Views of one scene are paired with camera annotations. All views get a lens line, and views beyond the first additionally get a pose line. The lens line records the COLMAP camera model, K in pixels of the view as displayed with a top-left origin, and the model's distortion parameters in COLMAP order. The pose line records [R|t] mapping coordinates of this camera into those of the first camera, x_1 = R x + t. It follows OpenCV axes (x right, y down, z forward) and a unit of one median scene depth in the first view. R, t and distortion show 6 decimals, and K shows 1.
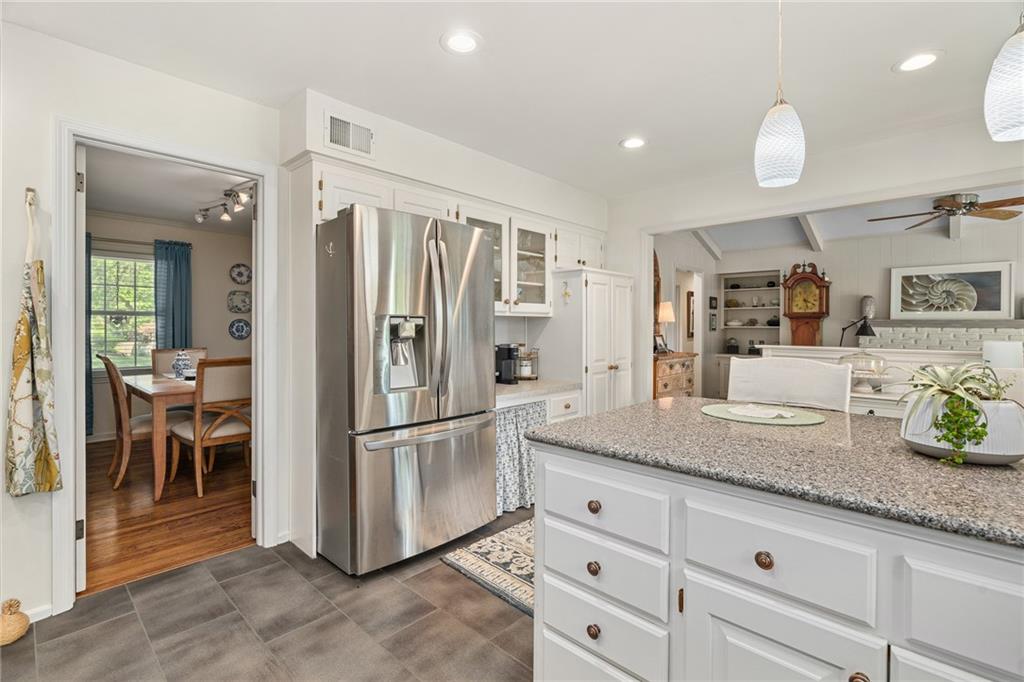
lens RADIAL K [[462.2, 0, 515.2], [0, 462.2, 328.9], [0, 0, 1]] dist [-0.000088, 0.000066]
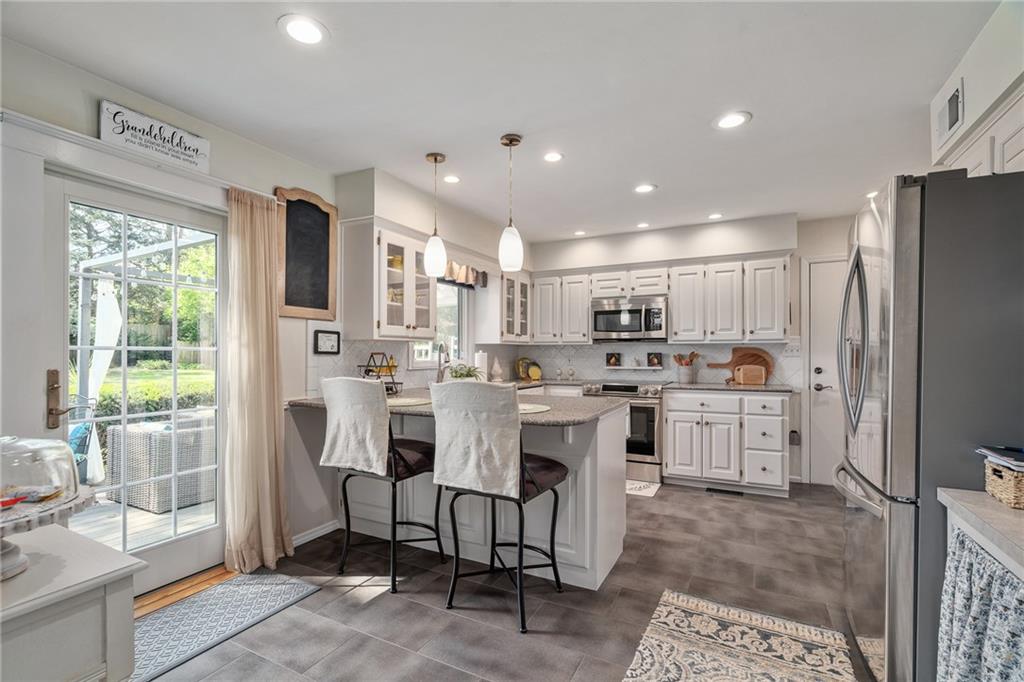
lens RADIAL K [[461.5, 0, 512.9], [0, 461.5, 351.7], [0, 0, 1]] dist [-0.000818, 0.000204]
pose [[-0.962408, -0.001718, -0.271602, 0.389802], [-0.002111, 0.999997, 0.001155, -0.001871], [0.271600, 0.001685, -0.962409, 1.014040]]
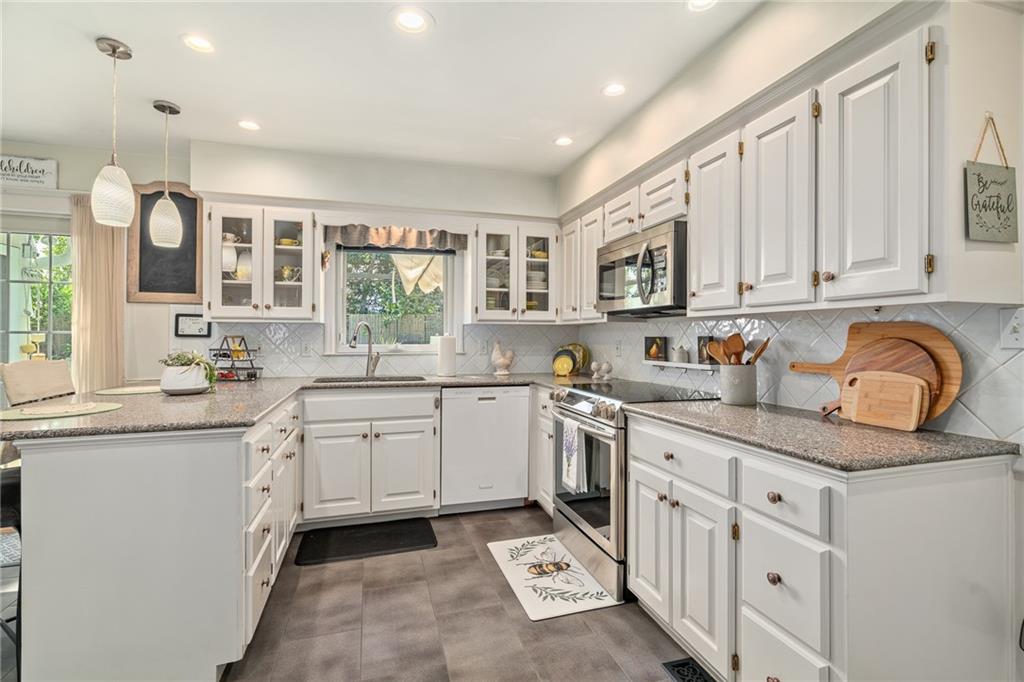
lens RADIAL K [[462.8, 0, 507.9], [0, 462.8, 336.9], [0, 0, 1]] dist [-0.000920, 0.000072]
pose [[-0.865643, -0.002818, 0.500654, -0.399931], [-0.000225, 0.999986, 0.005240, -0.000795], [-0.500662, 0.004423, -0.865631, 0.589827]]
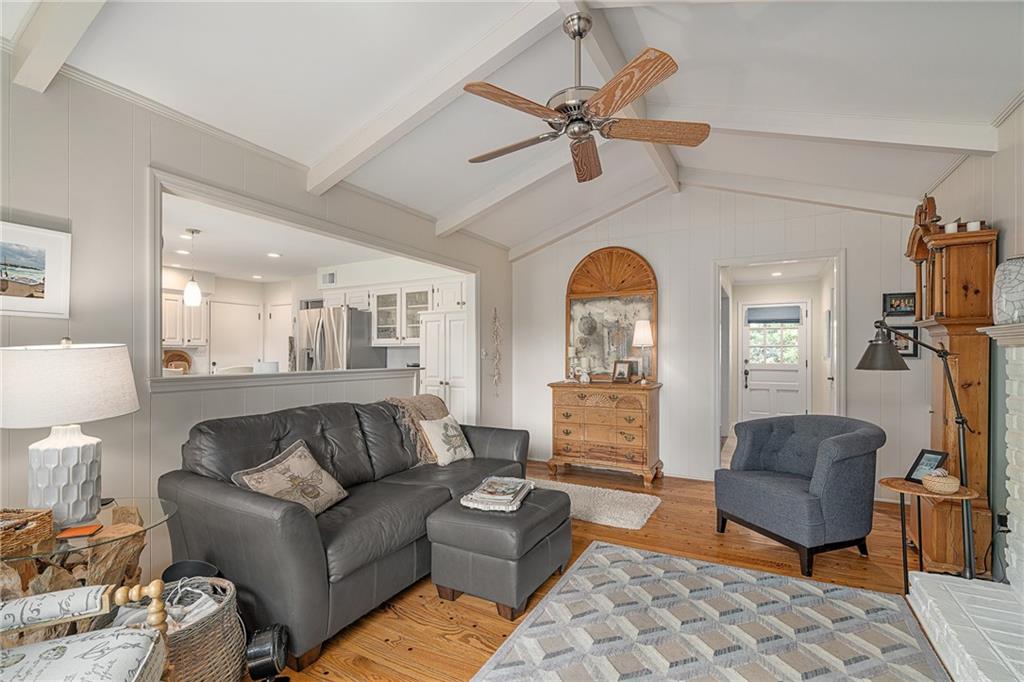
lens RADIAL K [[473.5, 0, 510.9], [0, 473.5, 355.0], [0, 0, 1]] dist [-0.001247, 0.000152]
pose [[0.249351, -0.001030, -0.968413, 1.572913], [-0.003981, 0.999990, -0.002088, 0.004921], [0.968405, 0.004376, 0.249344, 0.853884]]
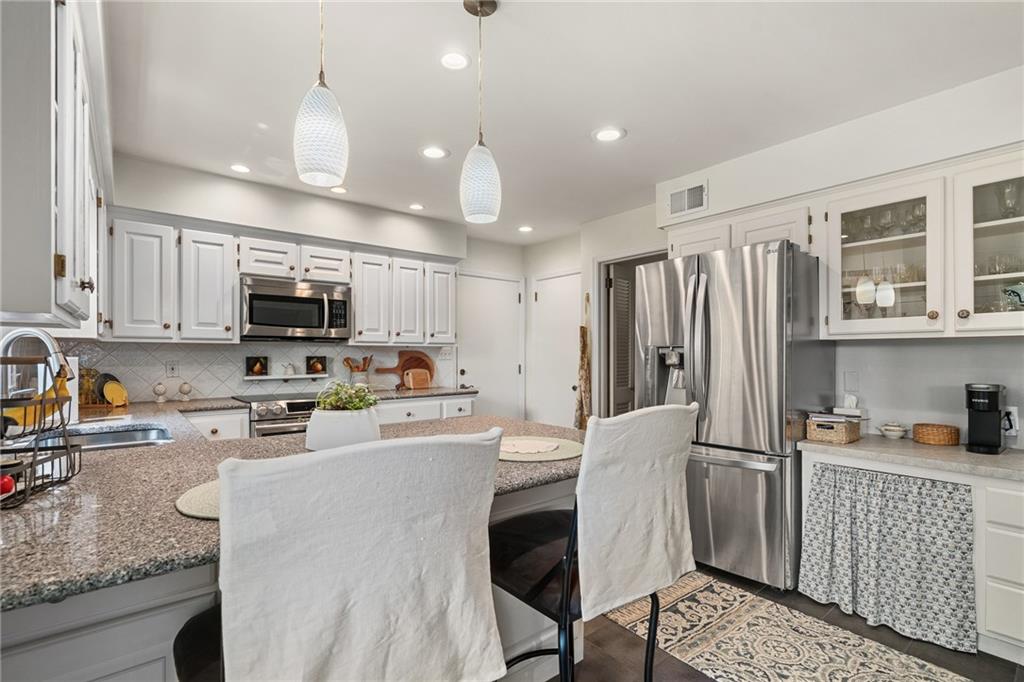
lens RADIAL K [[473.5, 0, 510.9], [0, 473.5, 355.0], [0, 0, 1]] dist [-0.001247, 0.000152]
pose [[-0.132701, -0.001884, -0.991154, 0.614137], [-0.004036, 0.999991, -0.001360, -0.001322], [0.991148, 0.003820, -0.132708, 0.452843]]
